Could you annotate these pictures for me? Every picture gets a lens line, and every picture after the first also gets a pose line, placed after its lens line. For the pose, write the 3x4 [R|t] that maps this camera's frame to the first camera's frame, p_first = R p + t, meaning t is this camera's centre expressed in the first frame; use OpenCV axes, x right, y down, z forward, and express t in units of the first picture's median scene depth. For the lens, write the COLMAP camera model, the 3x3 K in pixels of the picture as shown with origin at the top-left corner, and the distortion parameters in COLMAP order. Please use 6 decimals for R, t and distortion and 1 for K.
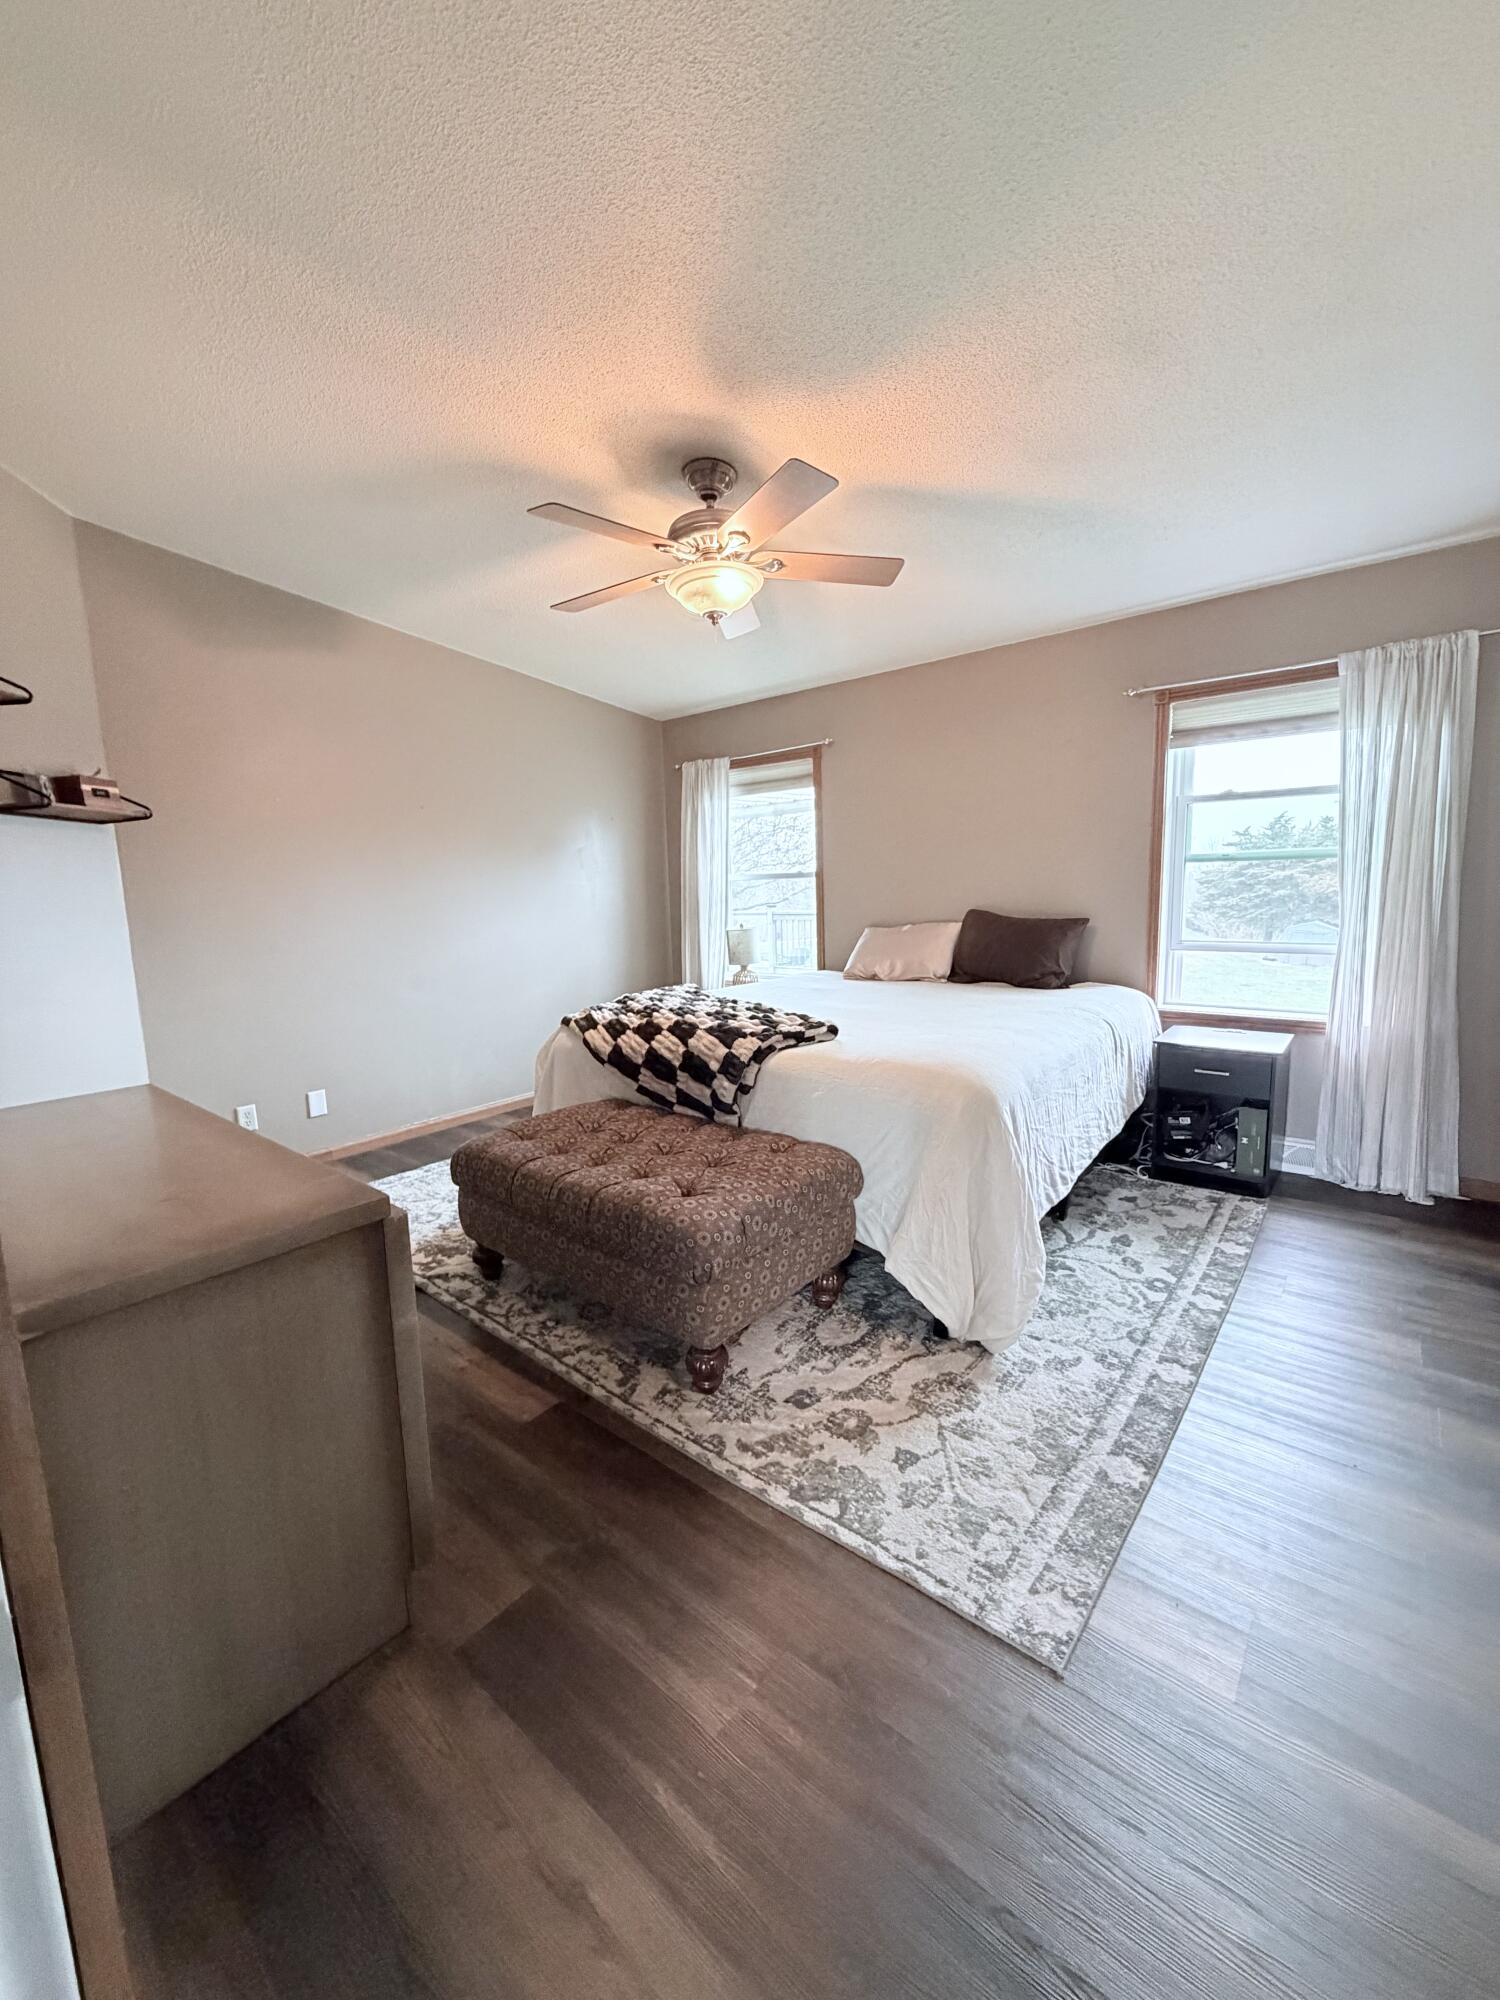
lens RADIAL K [[796.6, 0, 742.6], [0, 796.6, 990.0], [0, 0, 1]] dist [-0.000805, -0.000442]
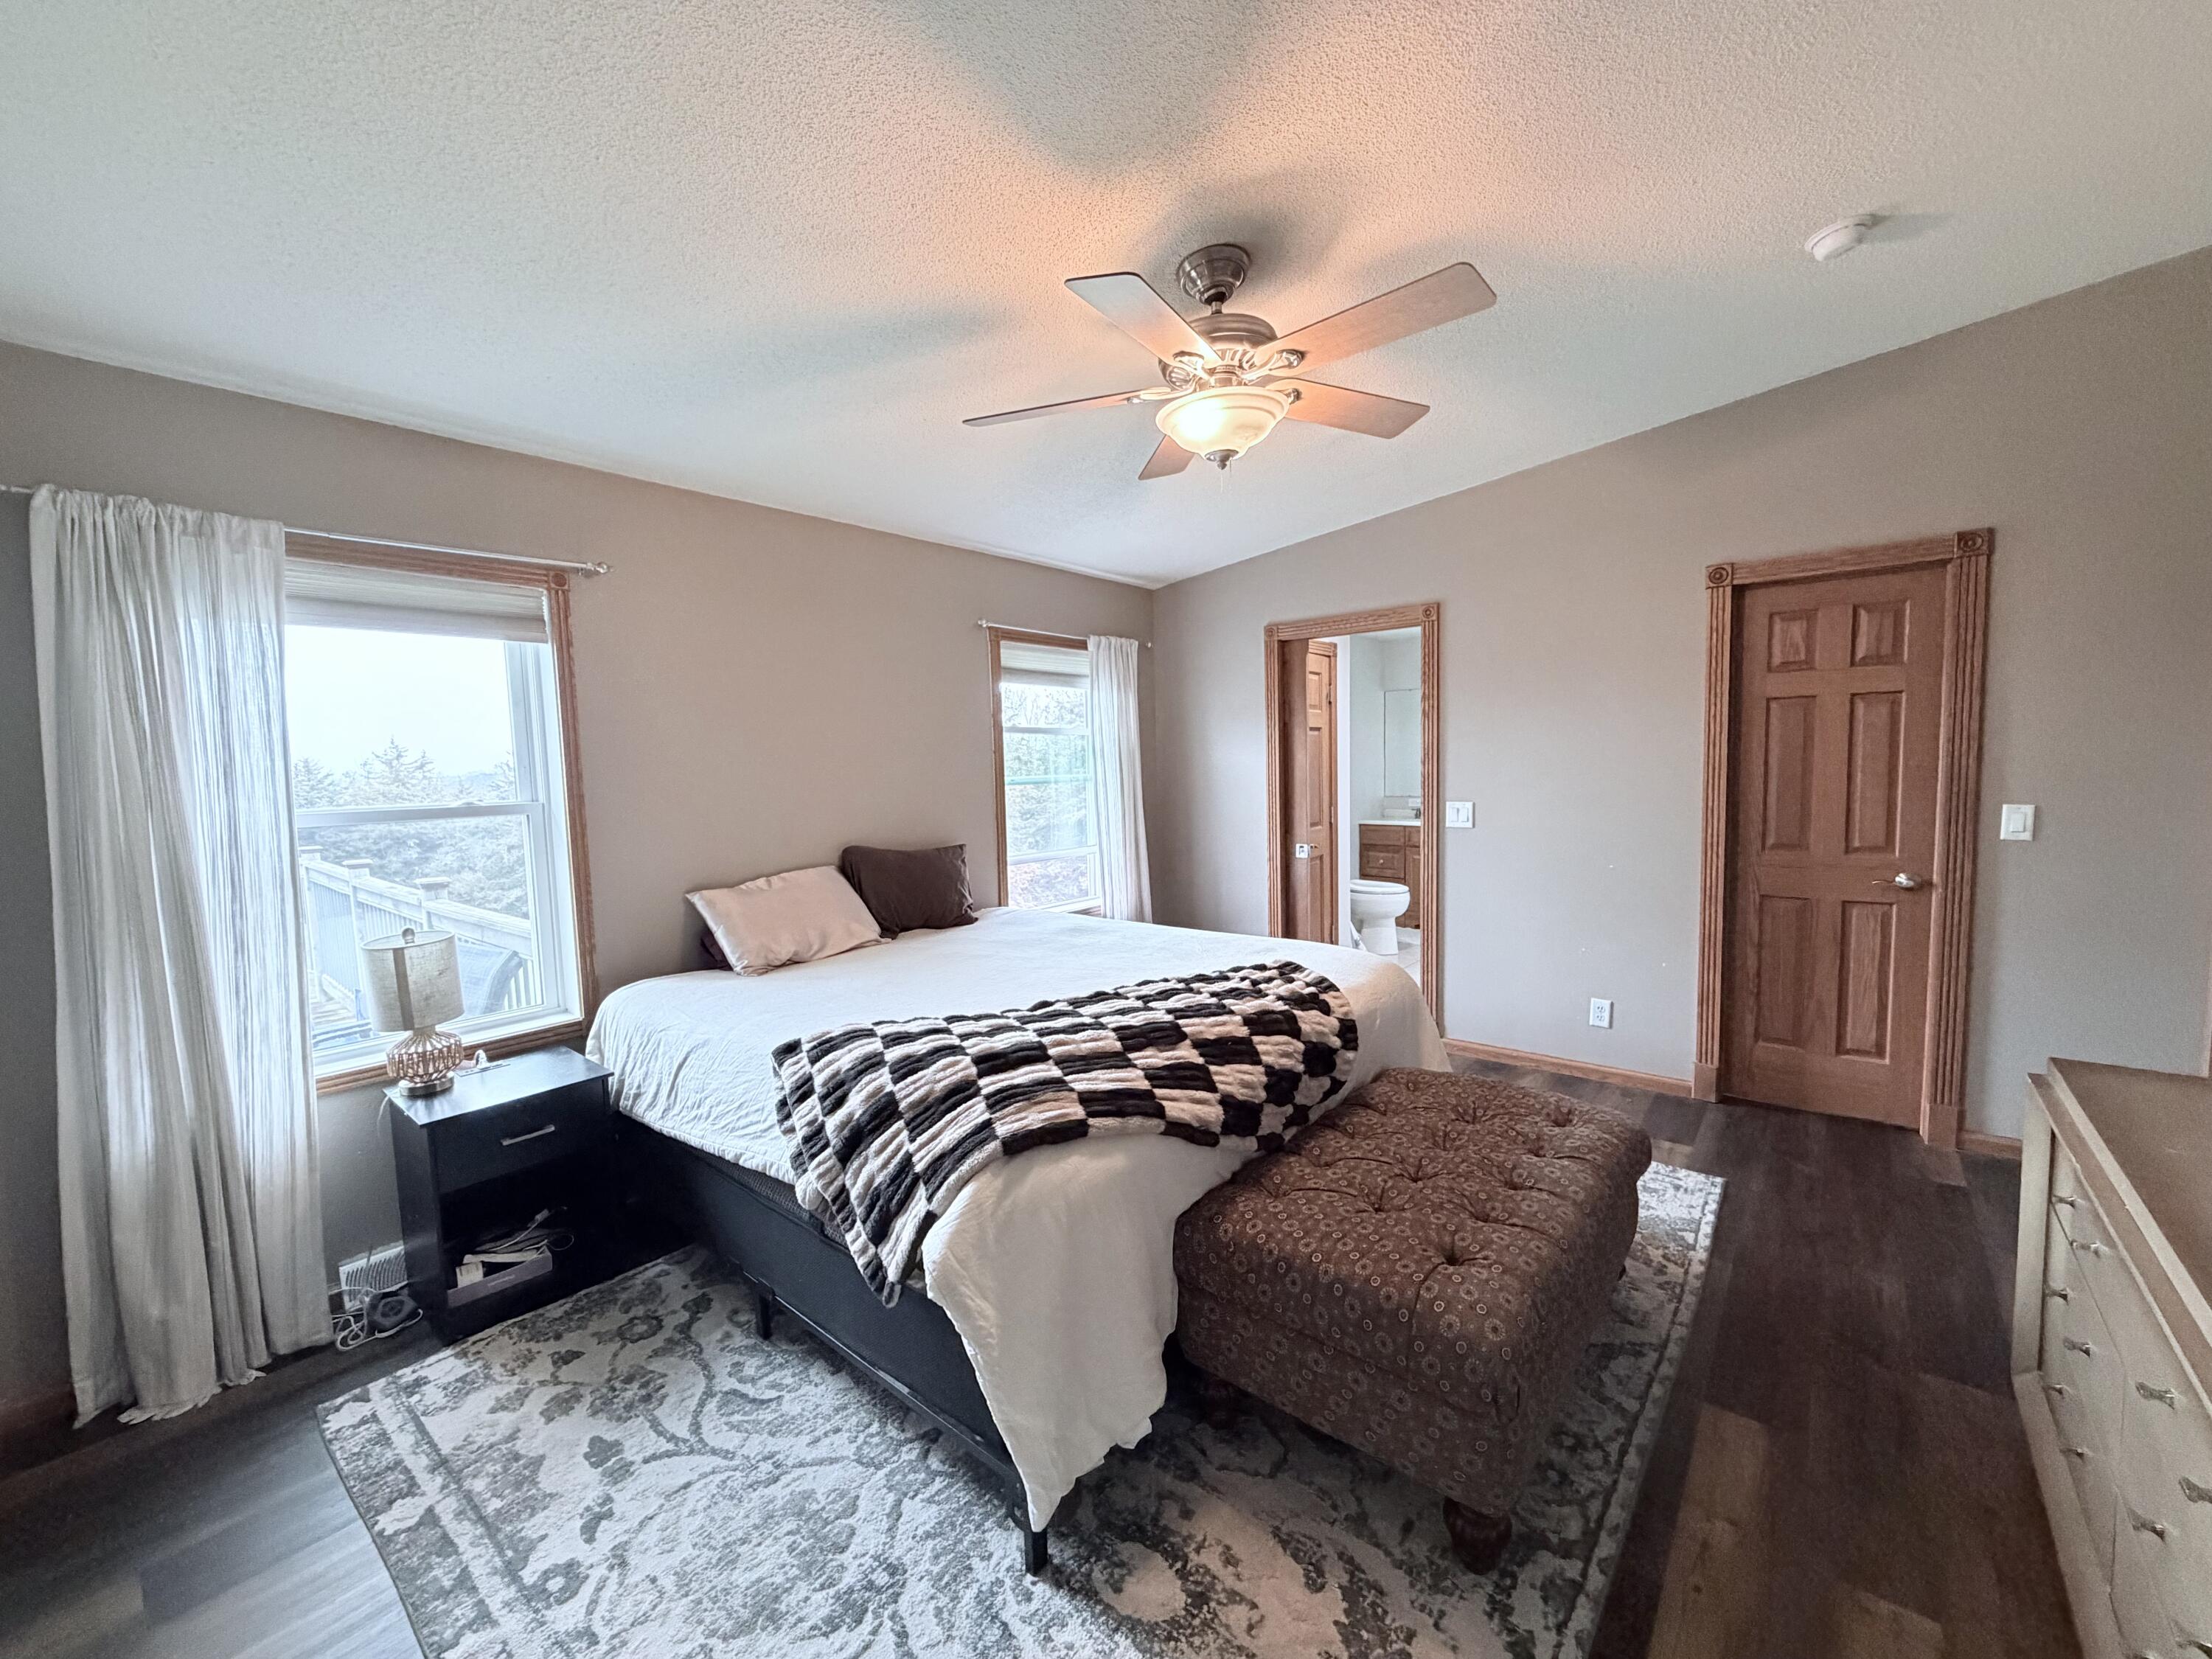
lens RADIAL K [[881.0, 0, 1096.2], [0, 881.0, 836.9], [0, 0, 1]] dist [-0.000805, -0.000442]
pose [[0.006636, -0.053442, 0.998549, -1.157361], [0.160305, 0.985713, 0.051690, -0.240047], [-0.987045, 0.159730, 0.015108, 1.547566]]
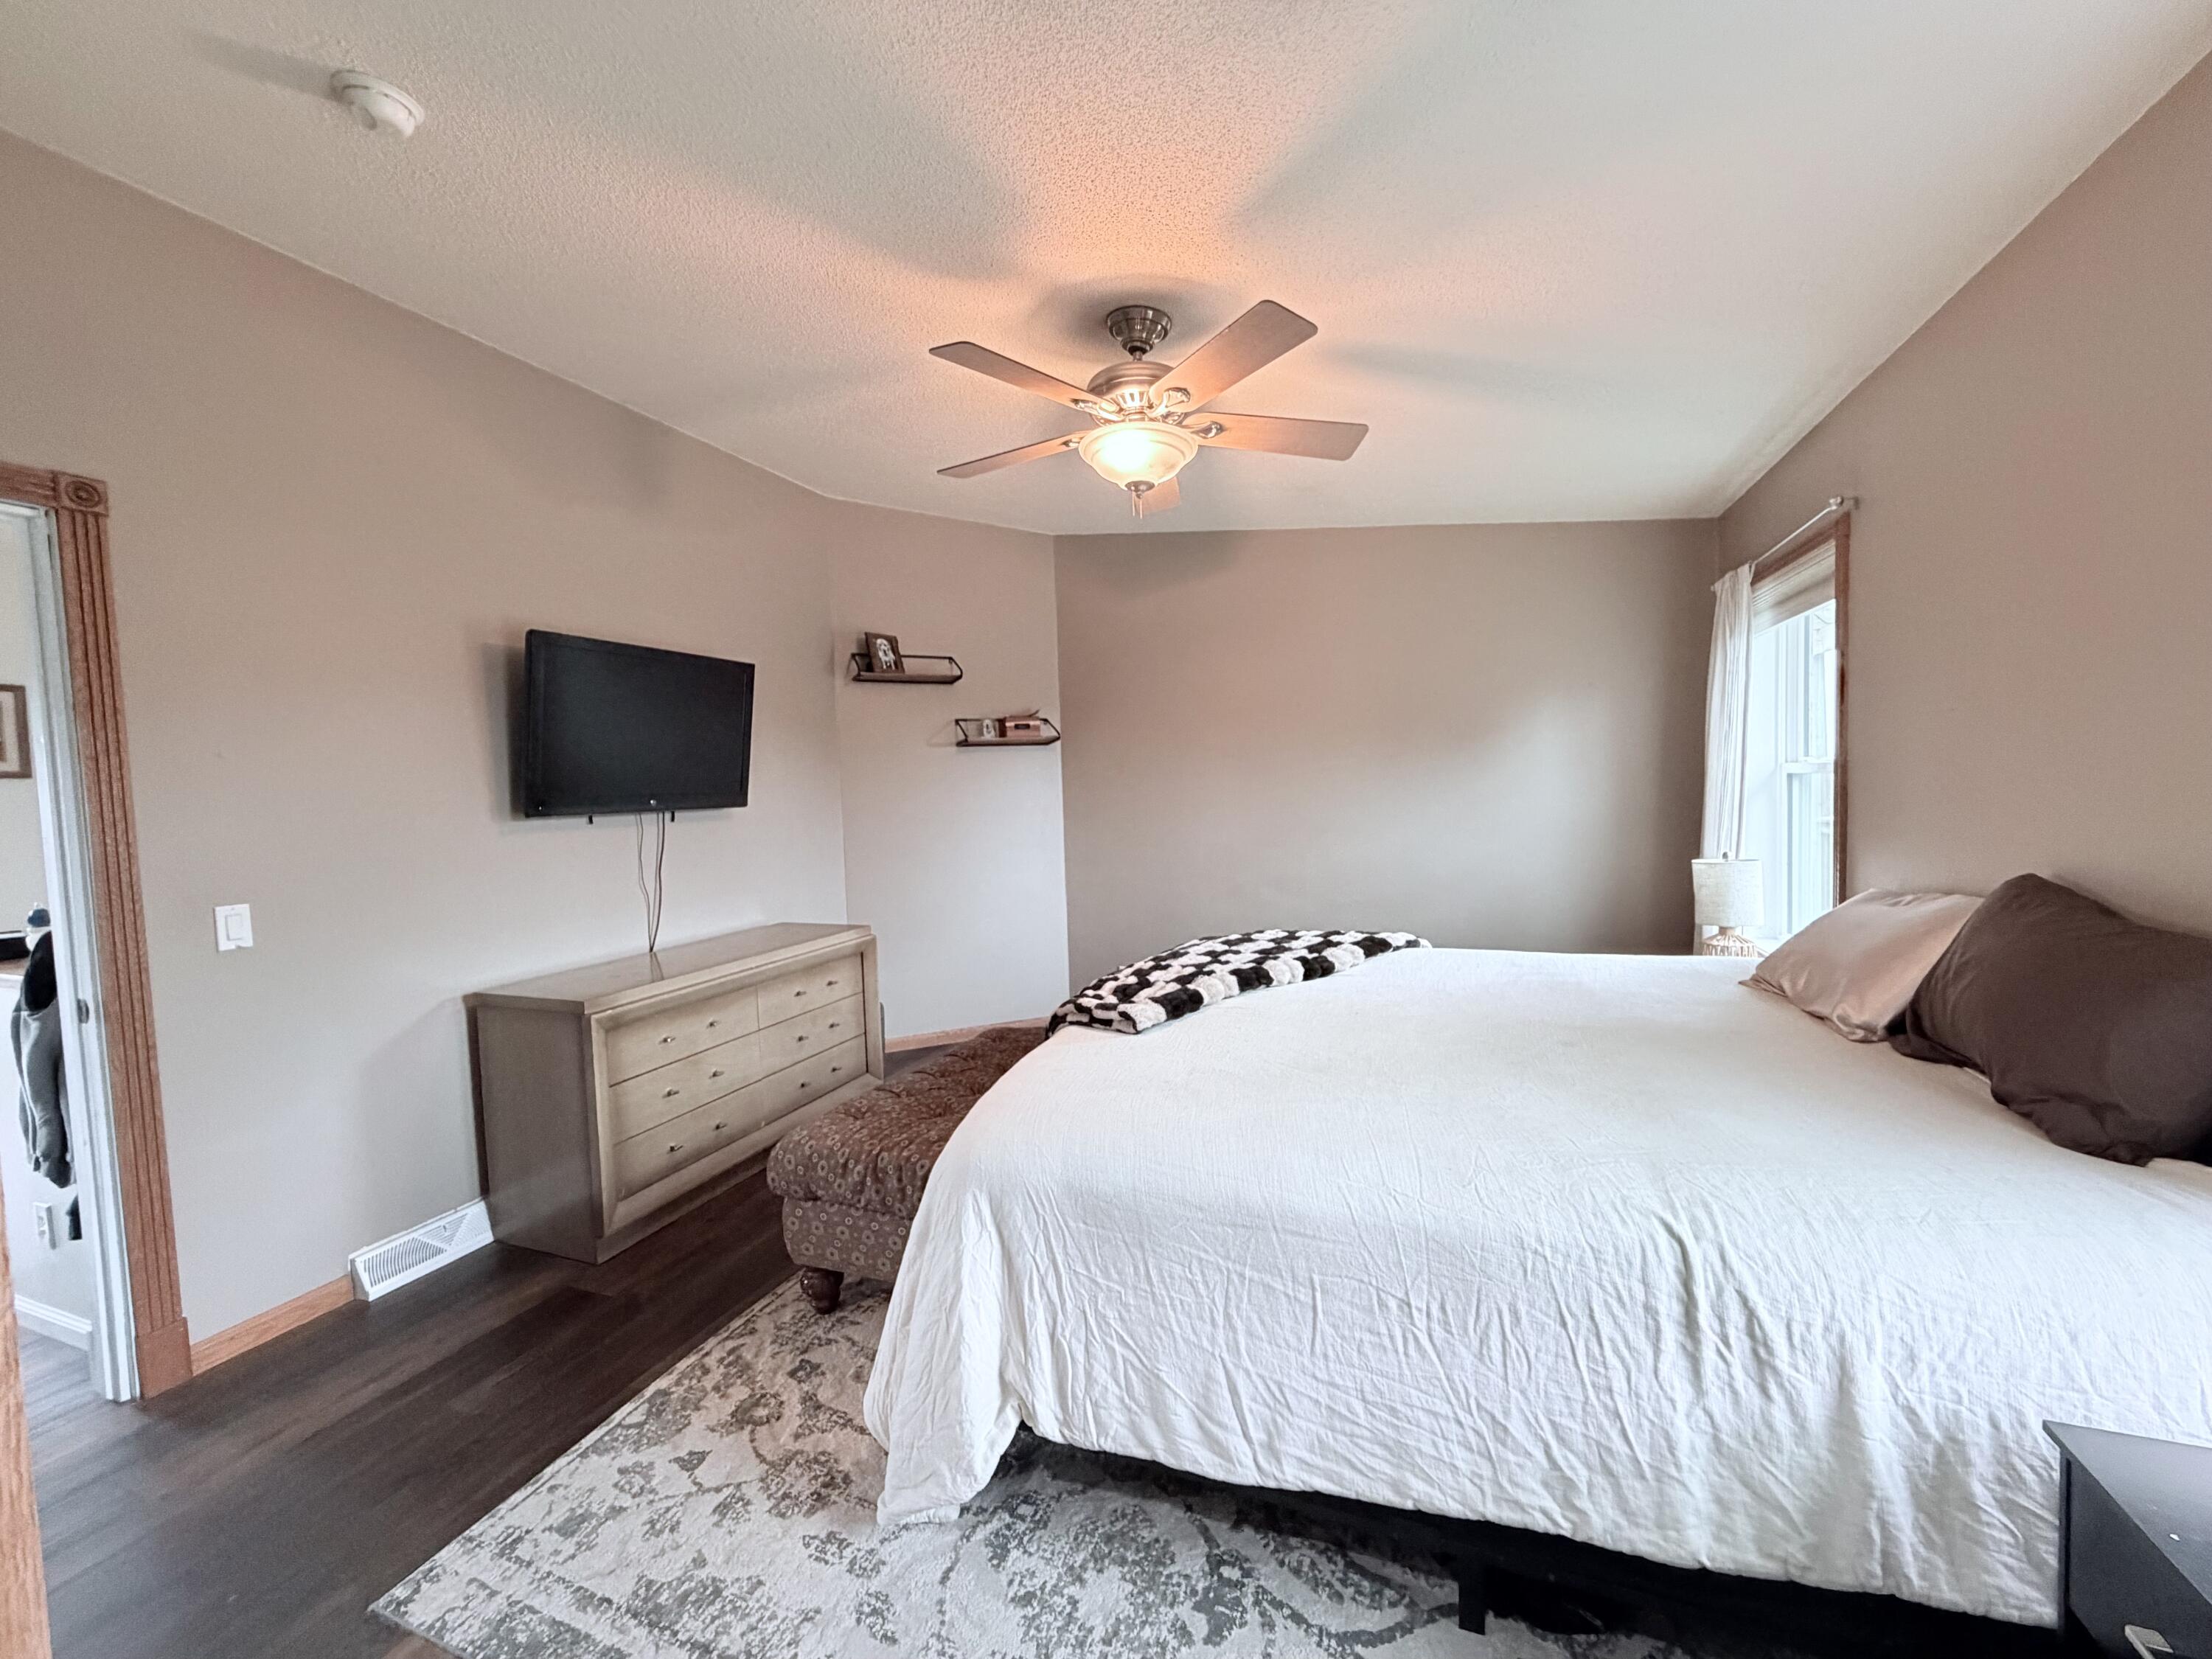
lens RADIAL K [[881.0, 0, 1113.7], [0, 881.0, 829.4], [0, 0, 1]] dist [-0.000805, -0.000442]
pose [[0.318726, 0.067385, -0.945448, 1.123506], [-0.099428, 0.994343, 0.037352, -0.197907], [0.942617, 0.082099, 0.323623, 0.943389]]
